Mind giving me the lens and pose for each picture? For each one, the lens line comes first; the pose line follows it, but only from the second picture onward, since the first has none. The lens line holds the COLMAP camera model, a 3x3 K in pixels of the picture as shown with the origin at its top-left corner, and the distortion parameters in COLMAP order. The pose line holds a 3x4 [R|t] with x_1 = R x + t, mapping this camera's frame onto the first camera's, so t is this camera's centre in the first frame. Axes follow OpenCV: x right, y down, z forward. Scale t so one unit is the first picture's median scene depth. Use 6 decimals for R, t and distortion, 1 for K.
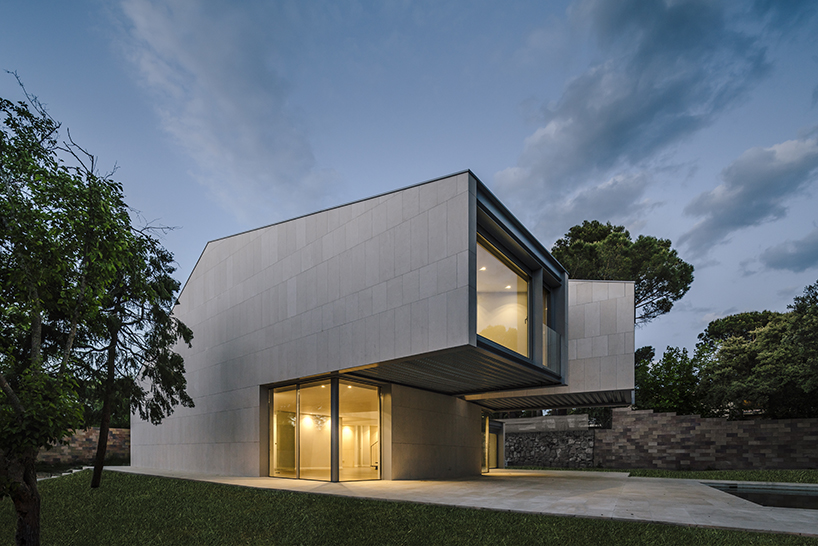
lens RADIAL K [[402.3, 0, 408.9], [0, 402.3, 272.6], [0, 0, 1]] dist [0.002887, 0.000317]
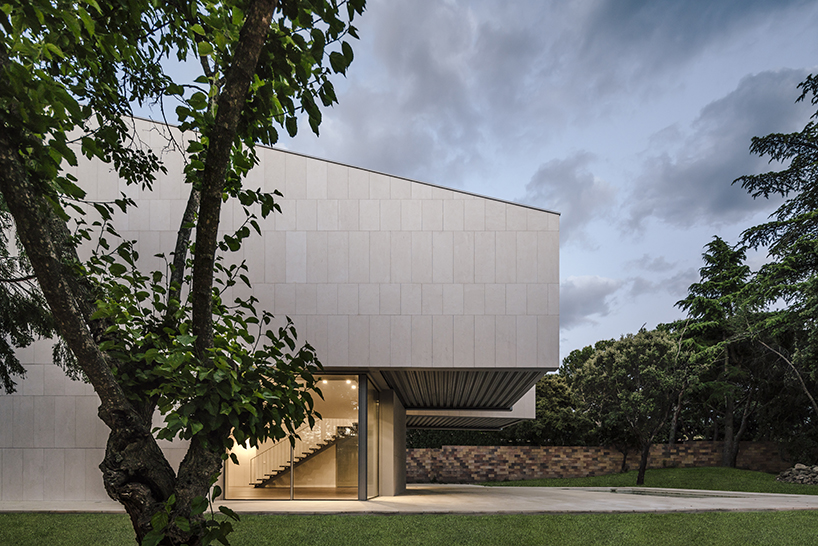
lens RADIAL K [[402.3, 0, 405.8], [0, 402.3, 303.8], [0, 0, 1]] dist [0.002887, 0.000317]
pose [[0.709875, 0.270586, 0.650277, -0.533972], [-0.286553, 0.954349, -0.084297, 0.130821], [-0.643401, -0.126498, 0.755006, 0.268070]]
